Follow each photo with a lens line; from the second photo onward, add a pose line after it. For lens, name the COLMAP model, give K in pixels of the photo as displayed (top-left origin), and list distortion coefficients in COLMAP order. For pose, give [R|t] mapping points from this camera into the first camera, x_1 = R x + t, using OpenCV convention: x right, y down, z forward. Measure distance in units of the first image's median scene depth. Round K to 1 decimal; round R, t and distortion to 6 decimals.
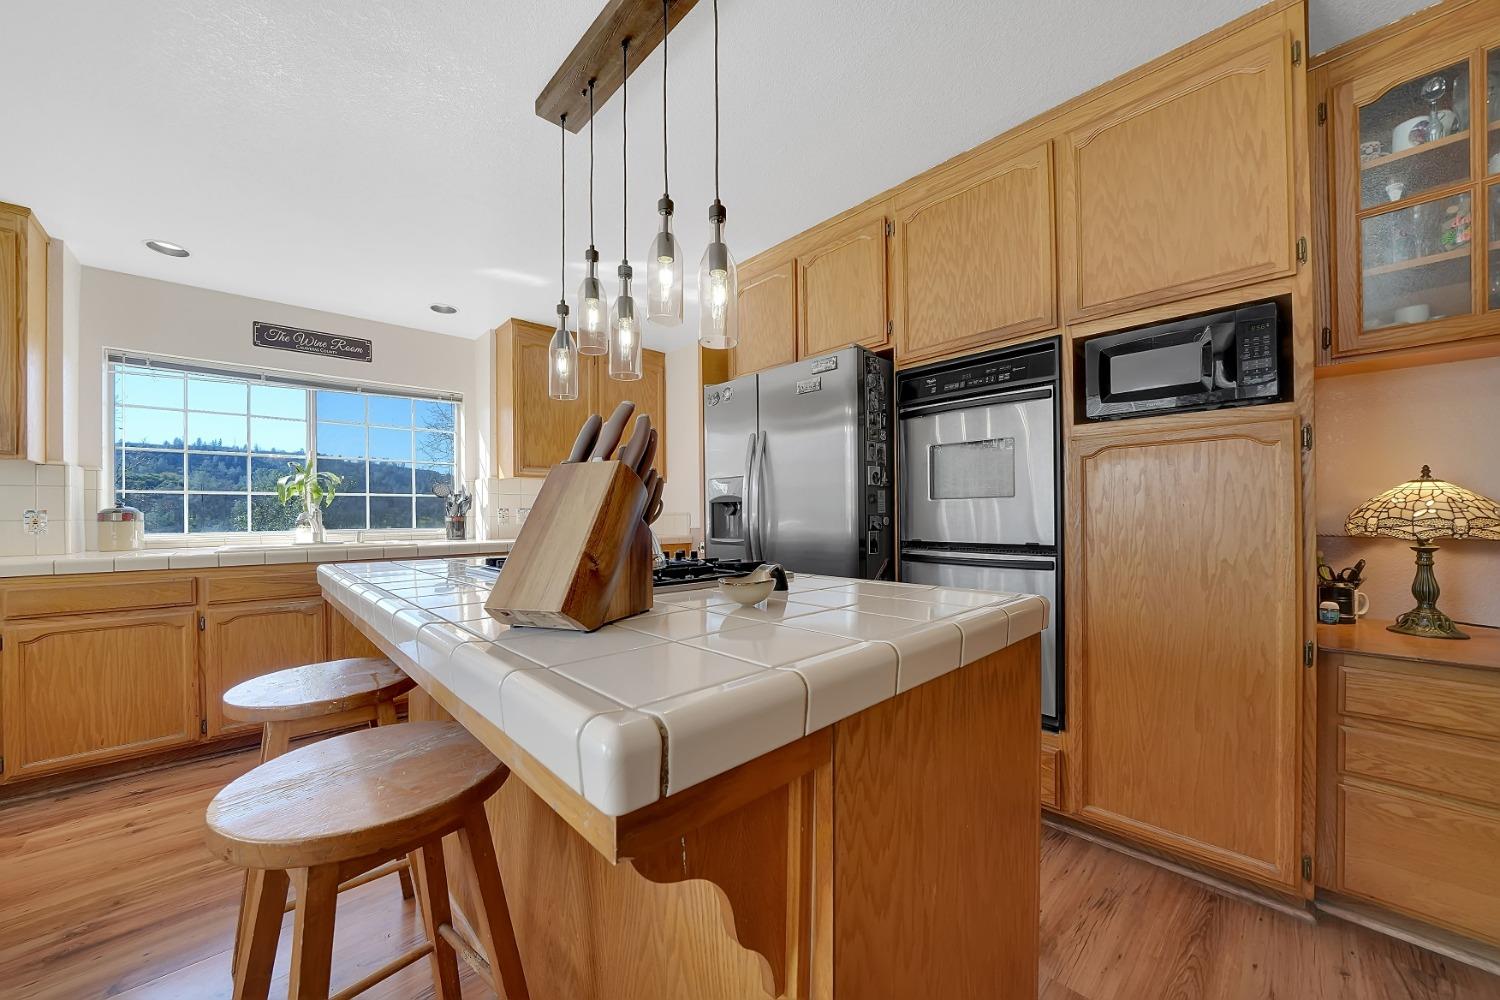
lens RADIAL K [[534.6, 0, 730.6], [0, 534.6, 517.2], [0, 0, 1]] dist [-0.021047, 0.001249]
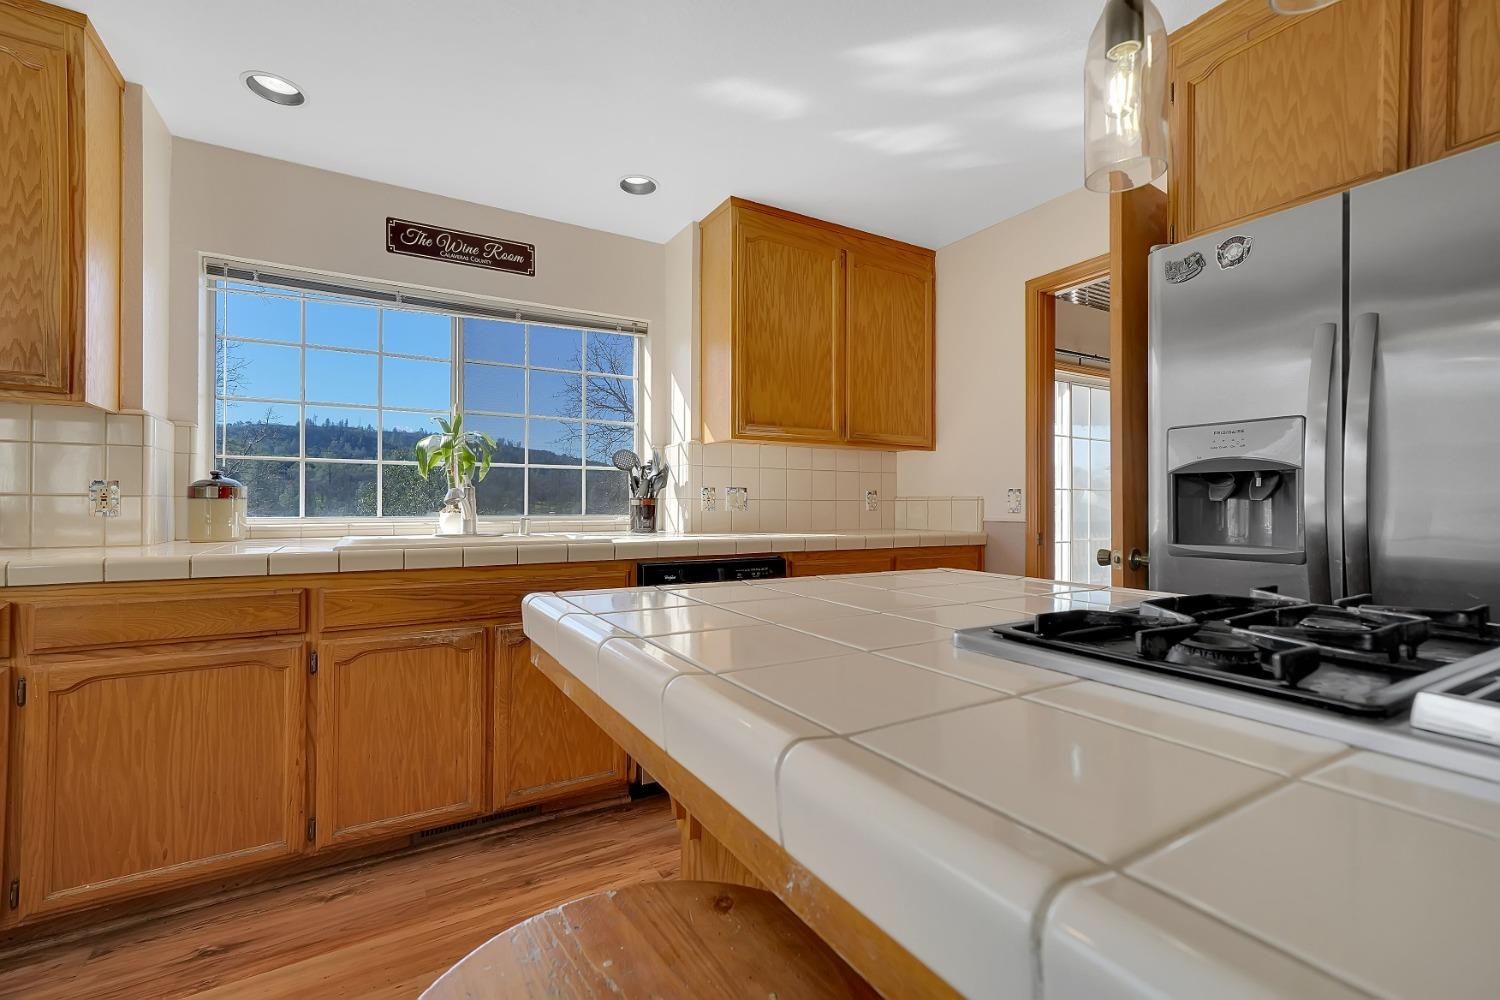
lens RADIAL K [[640.5, 0, 738.0], [0, 640.5, 501.8], [0, 0, 1]] dist [0.008516, -0.001327]
pose [[0.975063, 0.011160, -0.221648, -0.313368], [-0.012467, 0.999912, -0.004499, 0.007088], [0.221579, 0.007150, 0.975116, 0.326773]]
